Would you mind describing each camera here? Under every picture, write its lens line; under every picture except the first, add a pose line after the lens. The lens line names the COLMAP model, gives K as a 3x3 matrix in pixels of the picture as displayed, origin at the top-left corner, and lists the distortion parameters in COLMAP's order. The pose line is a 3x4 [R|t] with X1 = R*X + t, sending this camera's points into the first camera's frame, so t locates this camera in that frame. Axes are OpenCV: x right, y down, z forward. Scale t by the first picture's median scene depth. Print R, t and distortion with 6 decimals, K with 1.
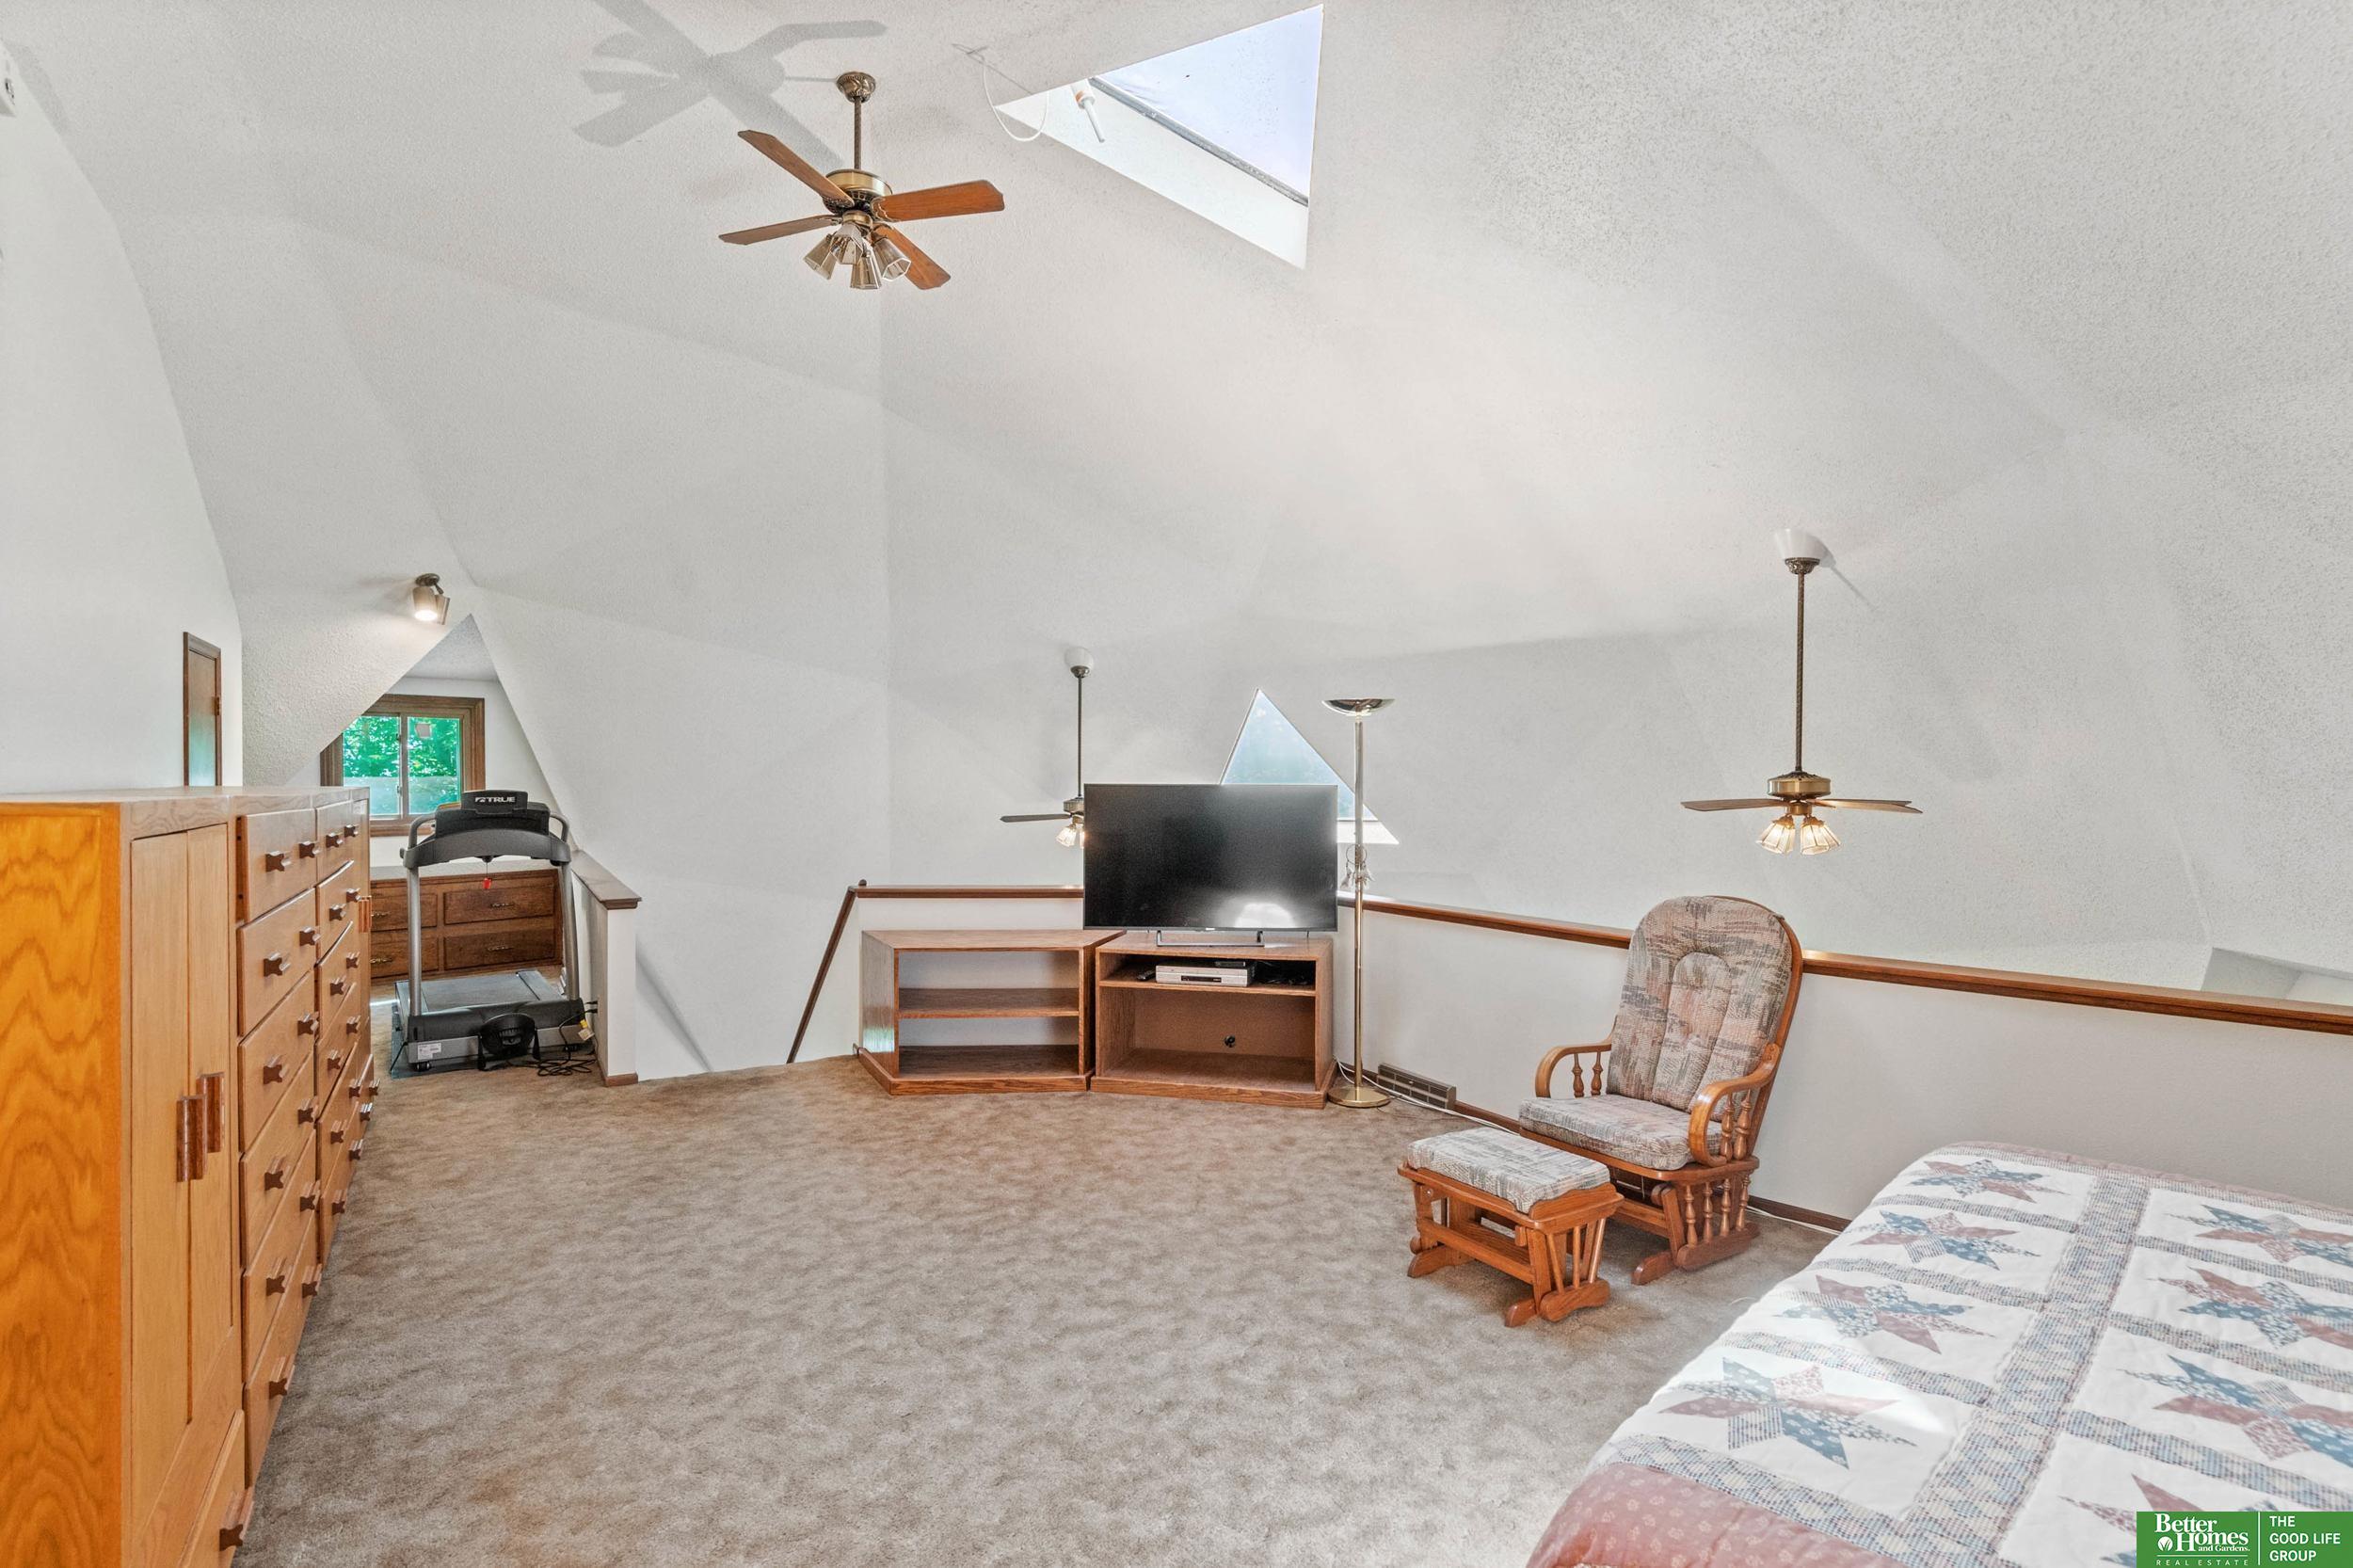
lens RADIAL K [[1135.2, 0, 1172.7], [0, 1135.2, 784.6], [0, 0, 1]] dist [-0.004671, -0.000710]
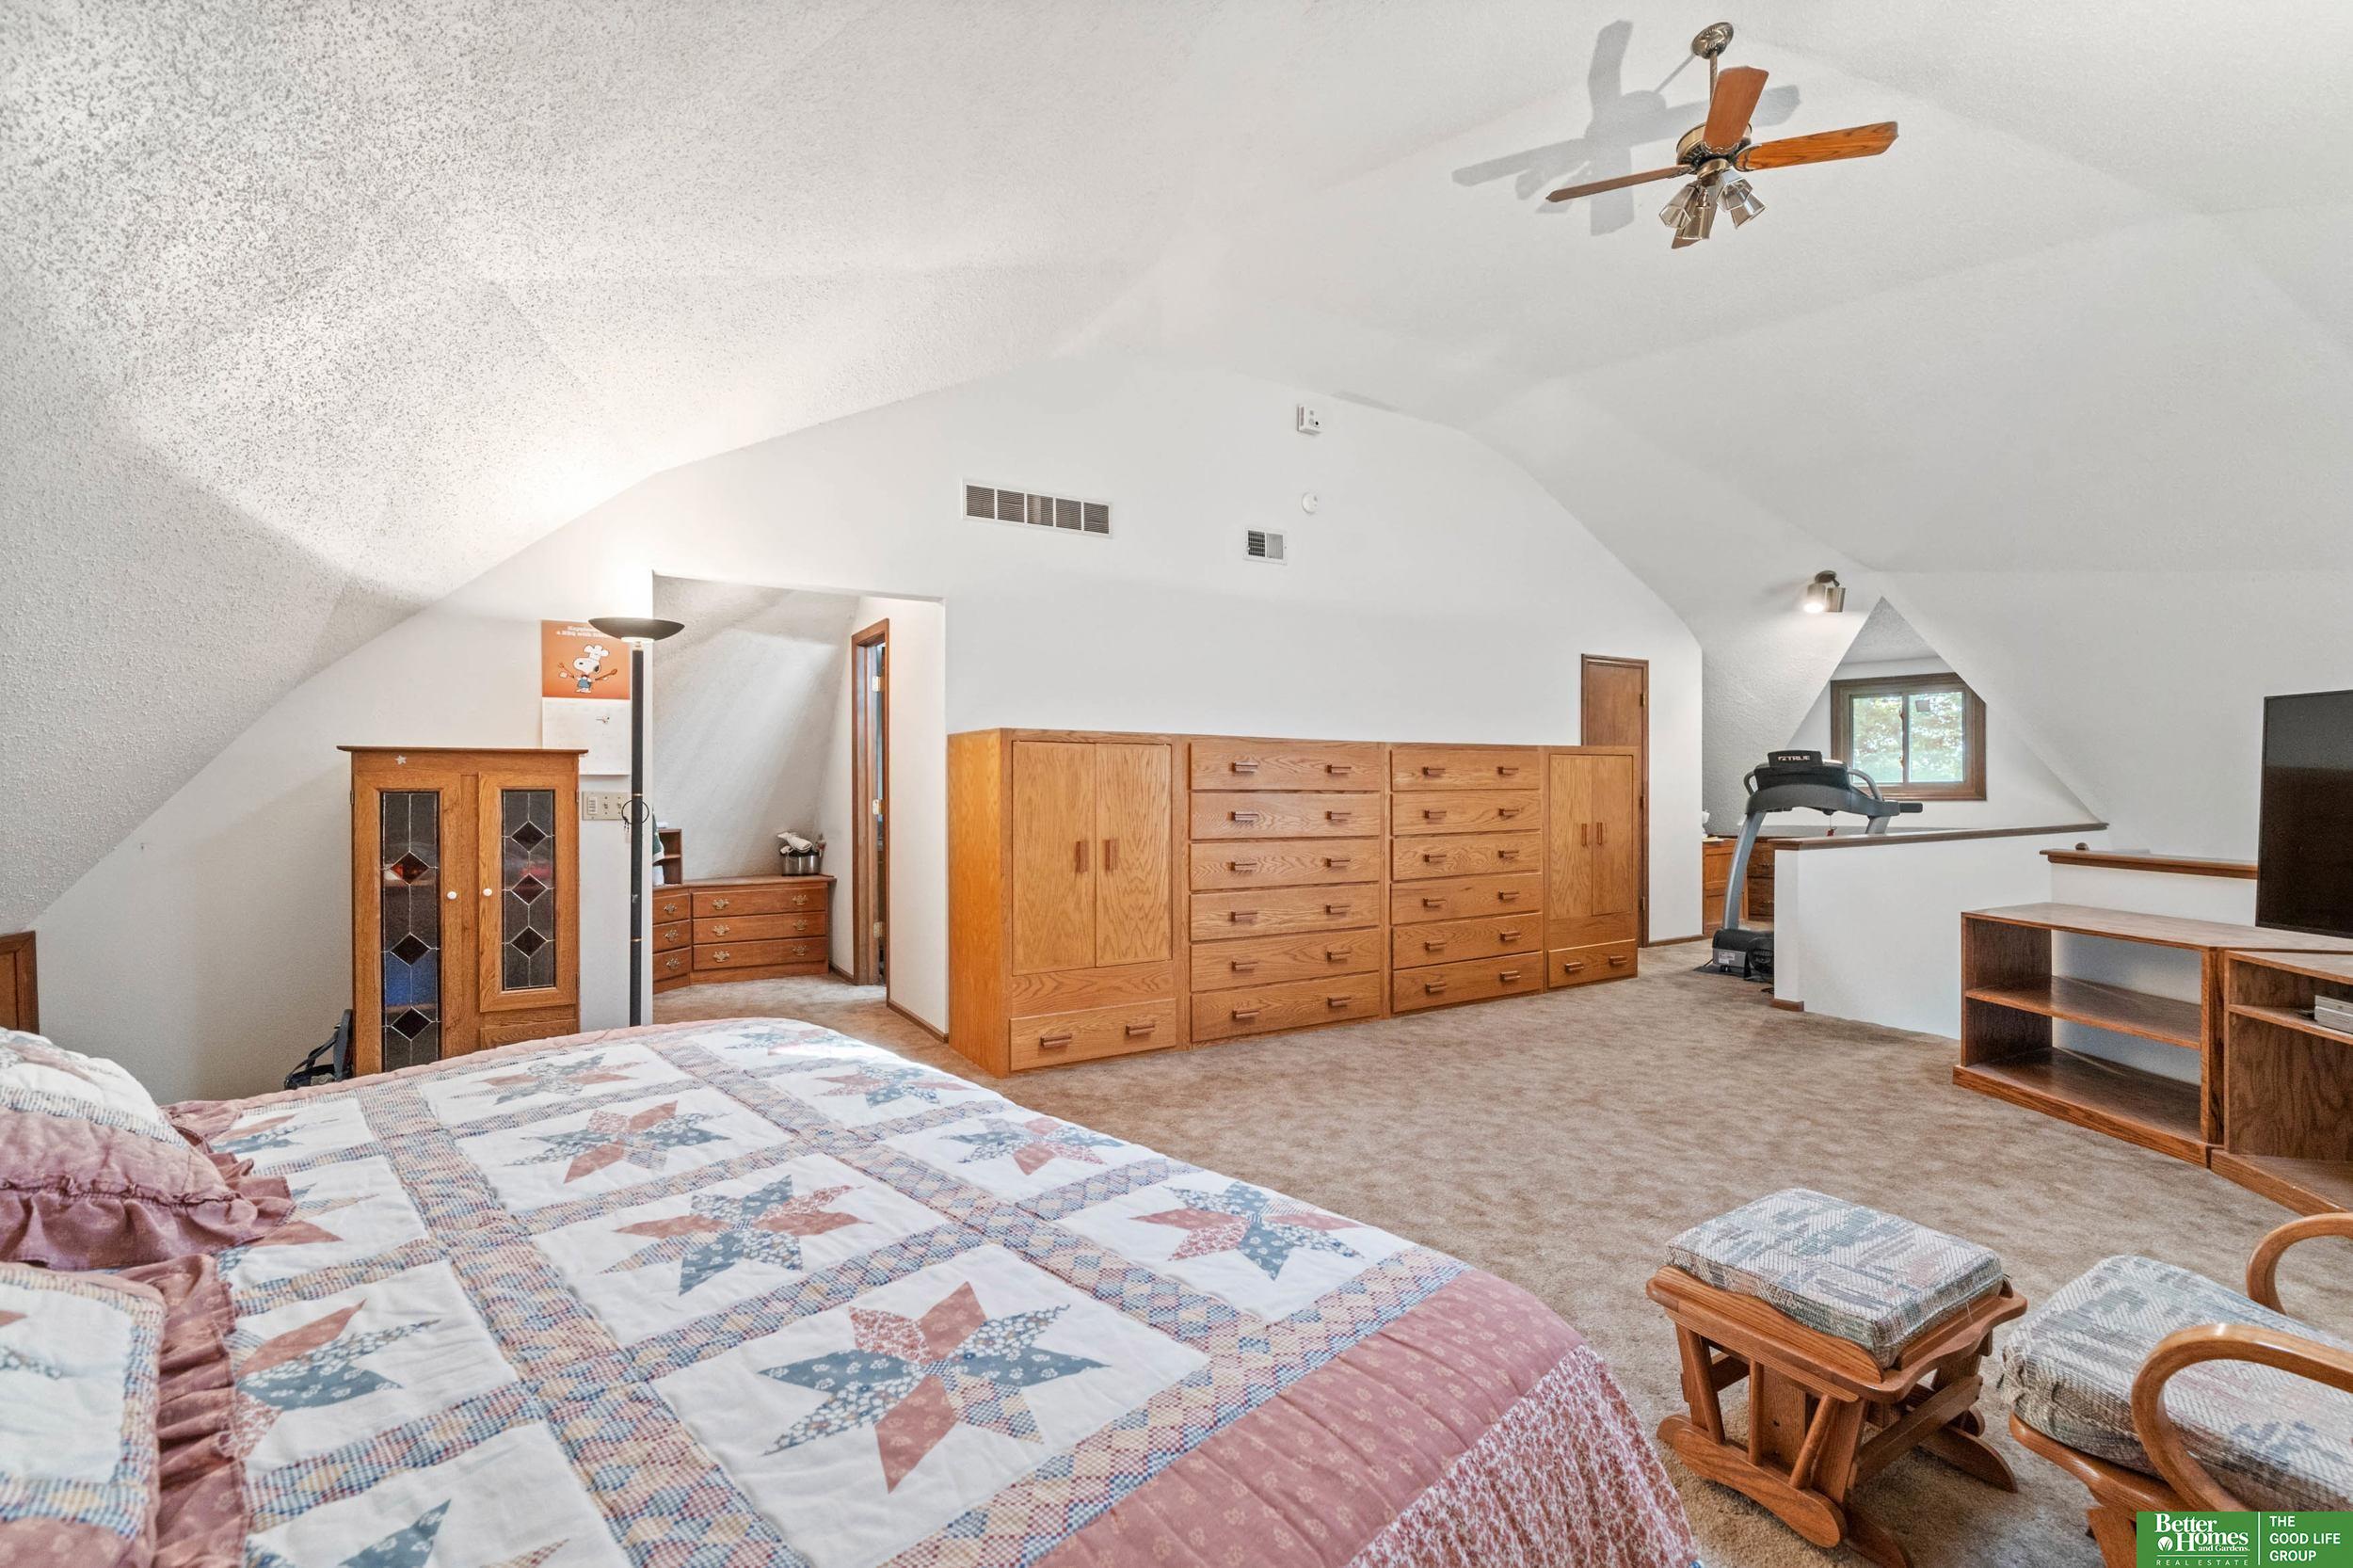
lens RADIAL K [[1040.3, 0, 1176.6], [0, 1040.3, 790.6], [0, 0, 1]] dist [0.015932, -0.000002]
pose [[-0.000398, -0.001731, -0.999998, 0.678678], [0.002706, 0.999995, -0.001732, 0.065883], [0.999996, -0.002707, -0.000393, 0.517354]]
